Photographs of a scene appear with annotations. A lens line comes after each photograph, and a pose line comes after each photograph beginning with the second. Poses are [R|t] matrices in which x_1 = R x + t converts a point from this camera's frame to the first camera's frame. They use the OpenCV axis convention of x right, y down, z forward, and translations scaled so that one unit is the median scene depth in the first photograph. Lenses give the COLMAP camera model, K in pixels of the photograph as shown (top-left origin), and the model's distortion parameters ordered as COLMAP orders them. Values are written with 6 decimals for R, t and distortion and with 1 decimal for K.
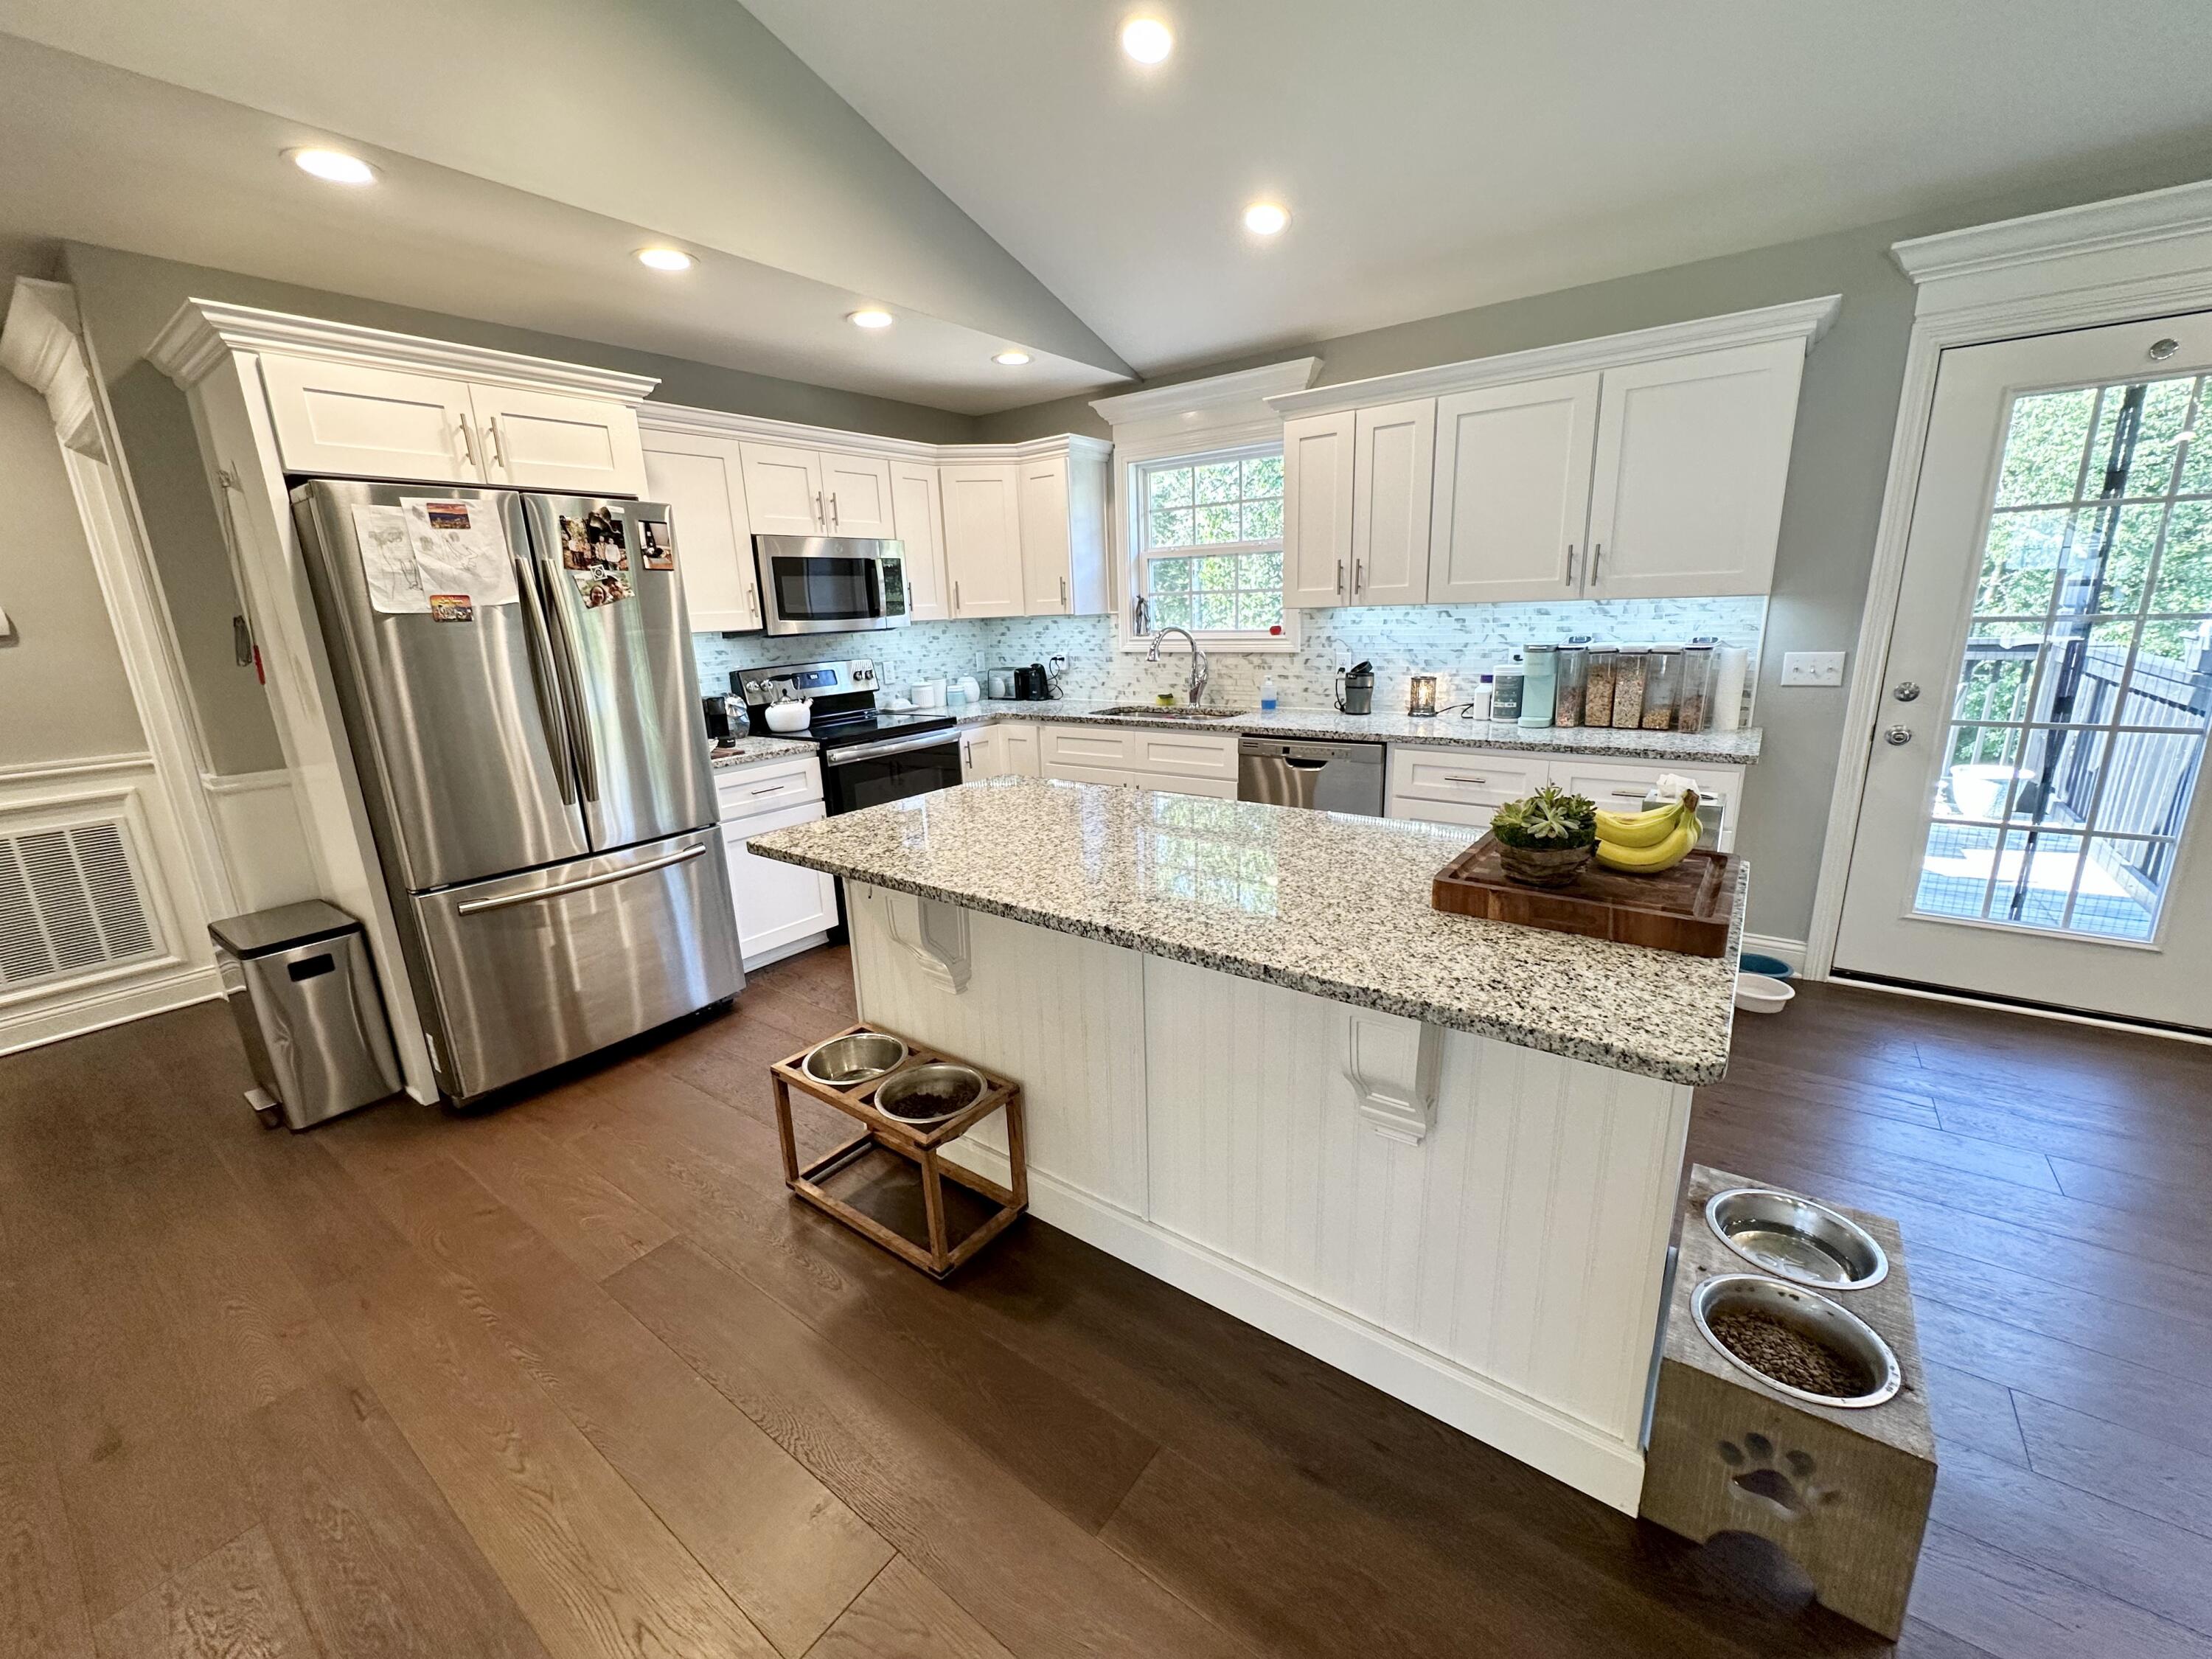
lens RADIAL K [[885.9, 0, 1106.6], [0, 885.9, 829.5], [0, 0, 1]] dist [-0.000533, 0.000506]
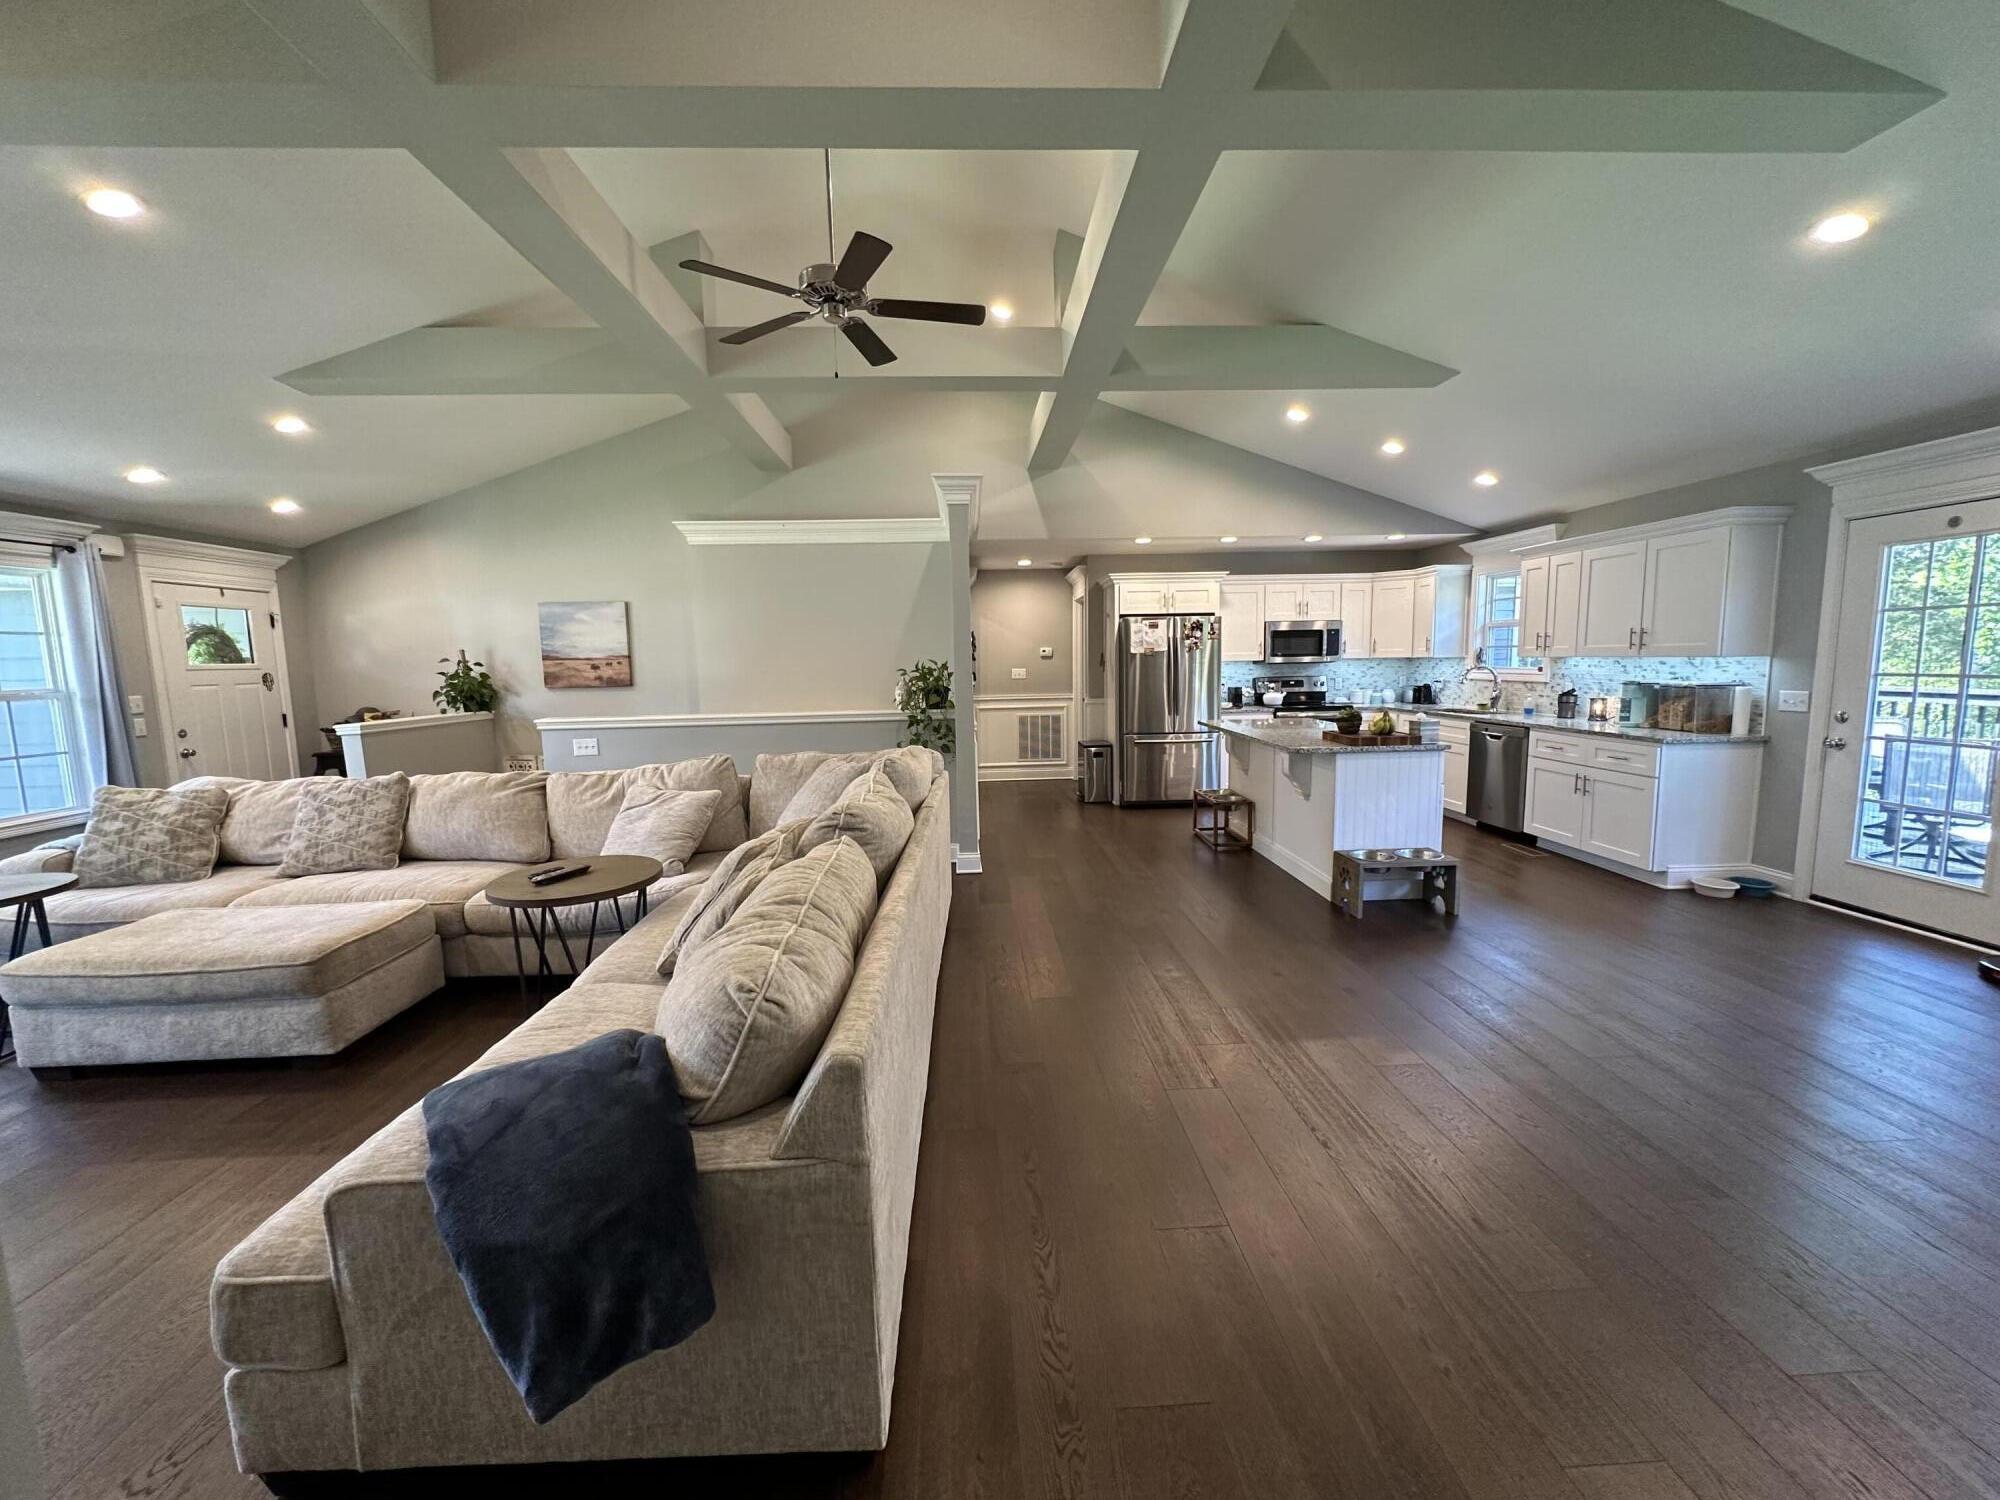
lens RADIAL K [[801.0, 0, 1002.2], [0, 801.0, 749.3], [0, 0, 1]] dist [-0.000533, 0.000506]
pose [[0.633614, 0.112028, -0.765495, 0.938375], [-0.194985, 0.980643, -0.017878, 0.203199], [0.748675, 0.160588, 0.643193, -0.965657]]
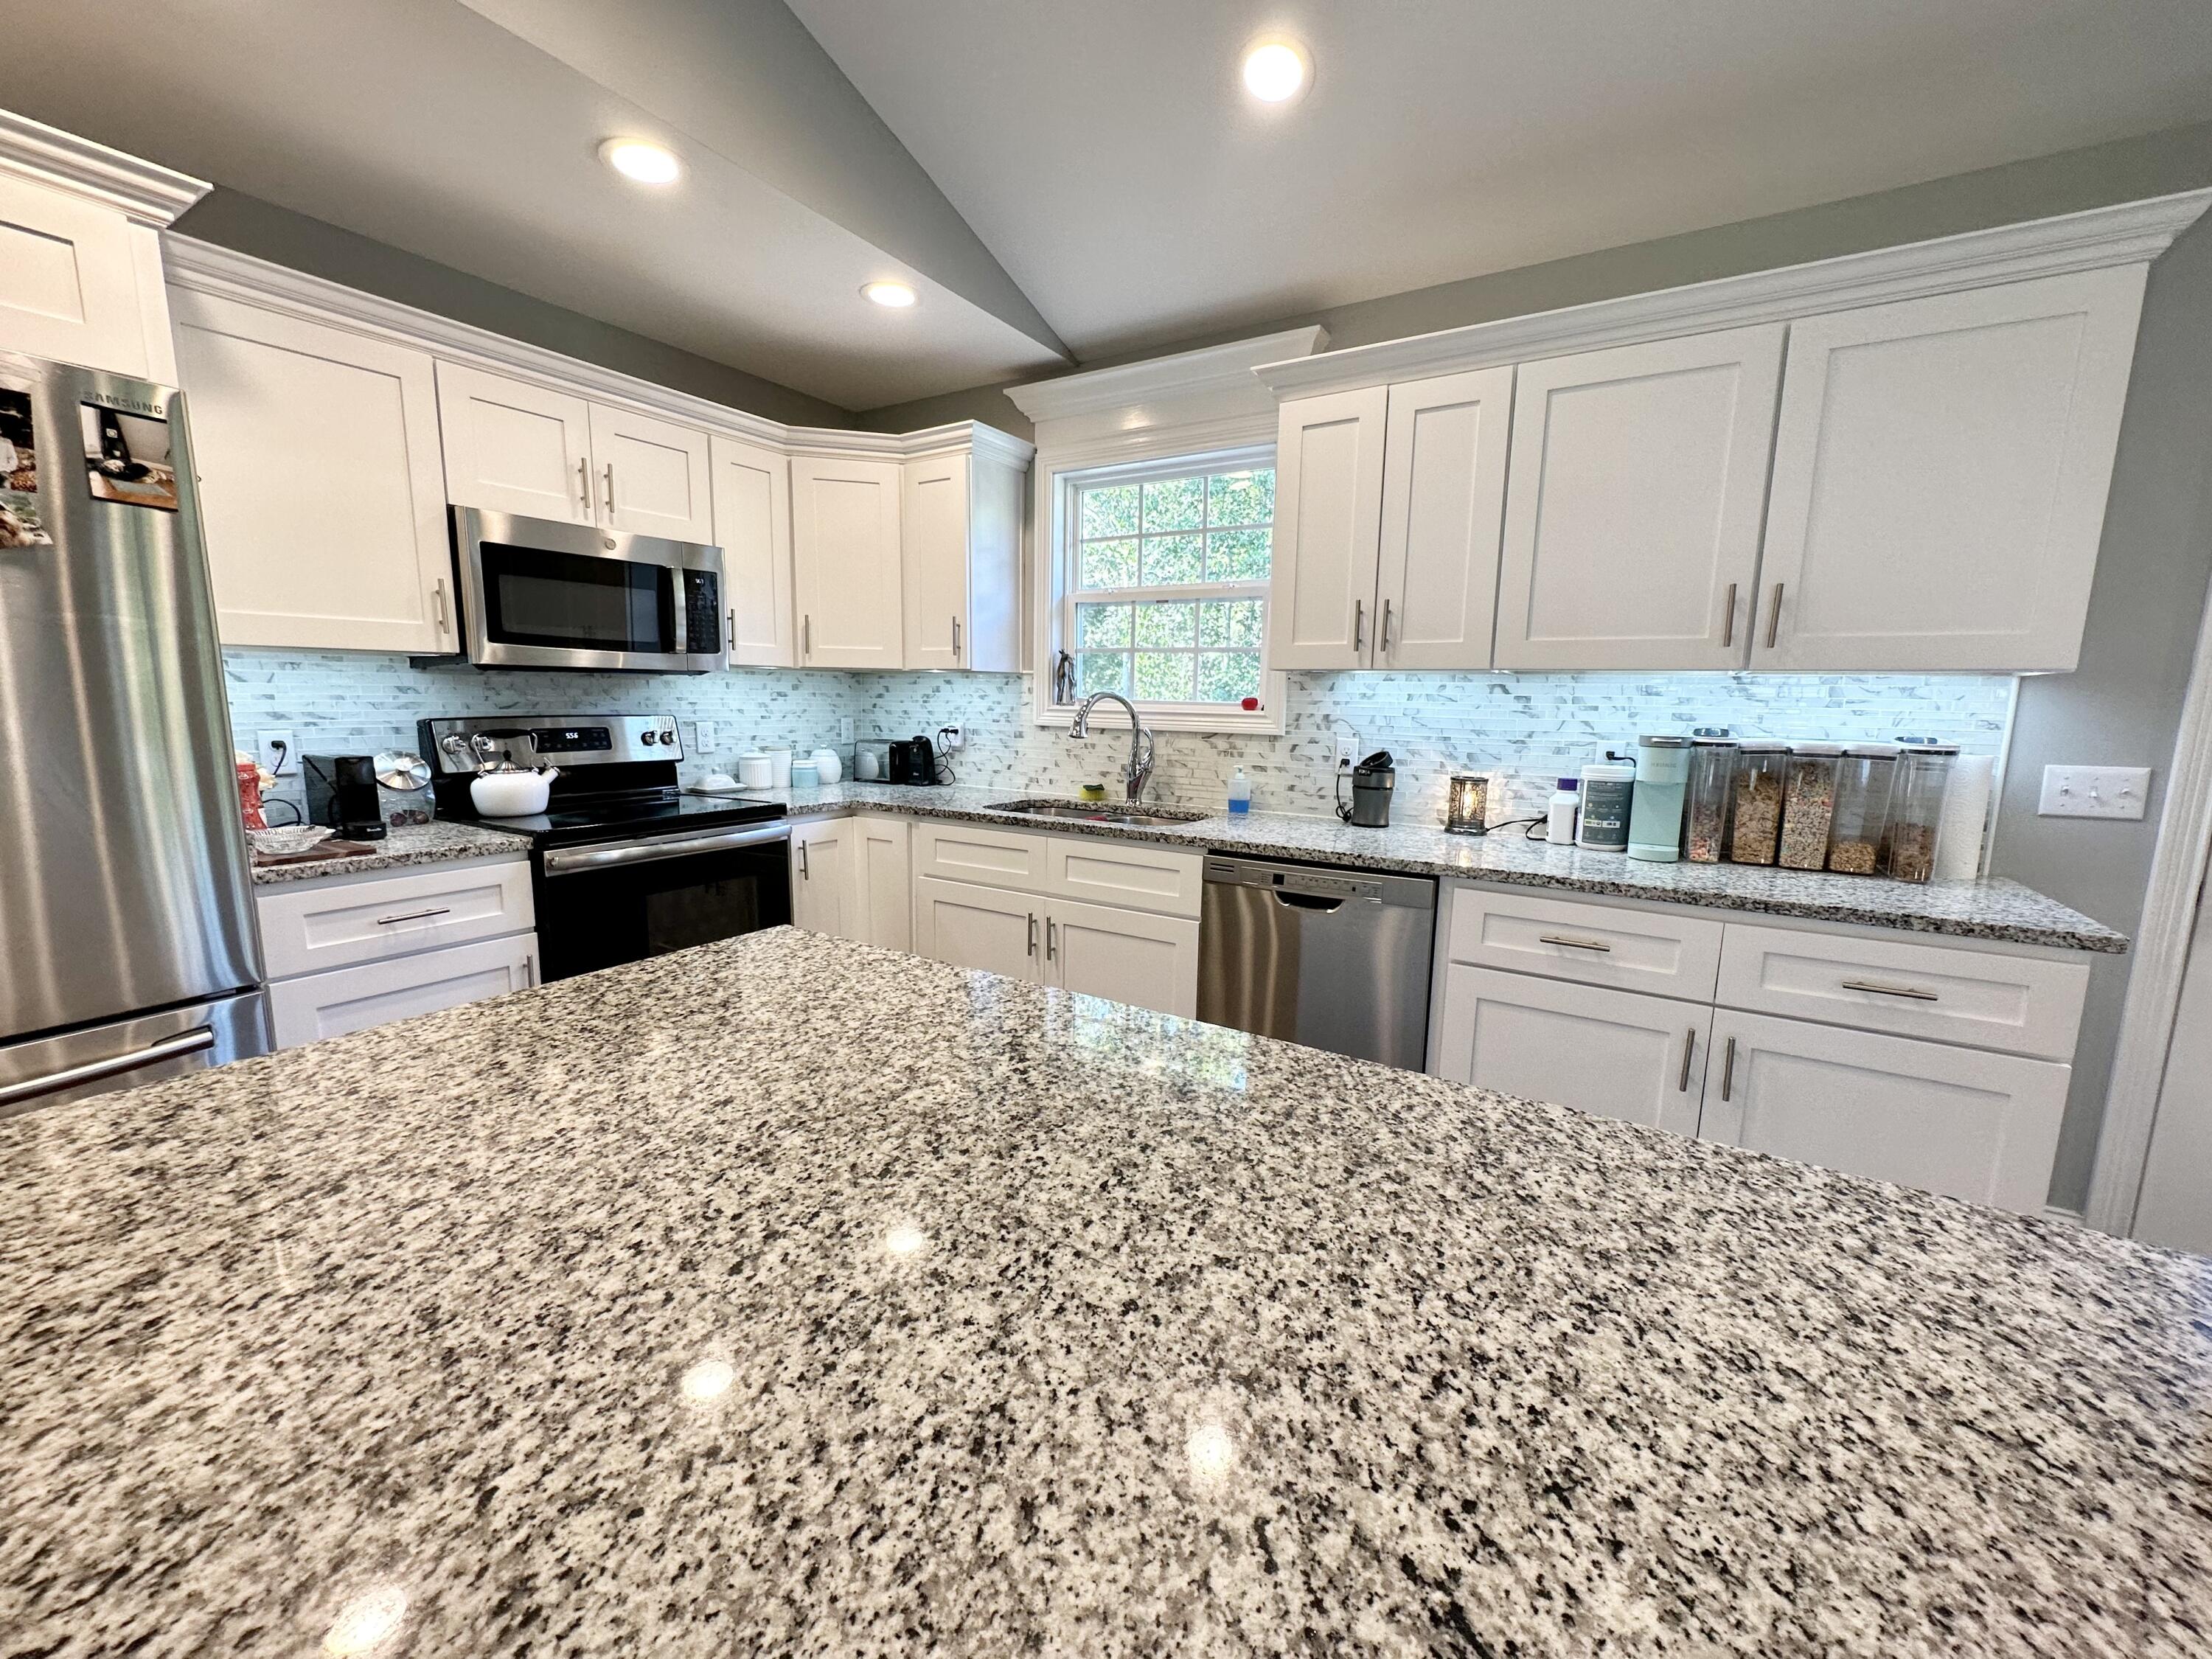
lens RADIAL K [[885.9, 0, 1108.5], [0, 885.9, 828.1], [0, 0, 1]] dist [-0.000533, 0.000506]
pose [[0.995164, 0.040823, 0.089341, 0.021055], [-0.031597, 0.994246, -0.102356, -0.060753], [-0.093005, 0.099038, 0.990728, 0.393790]]
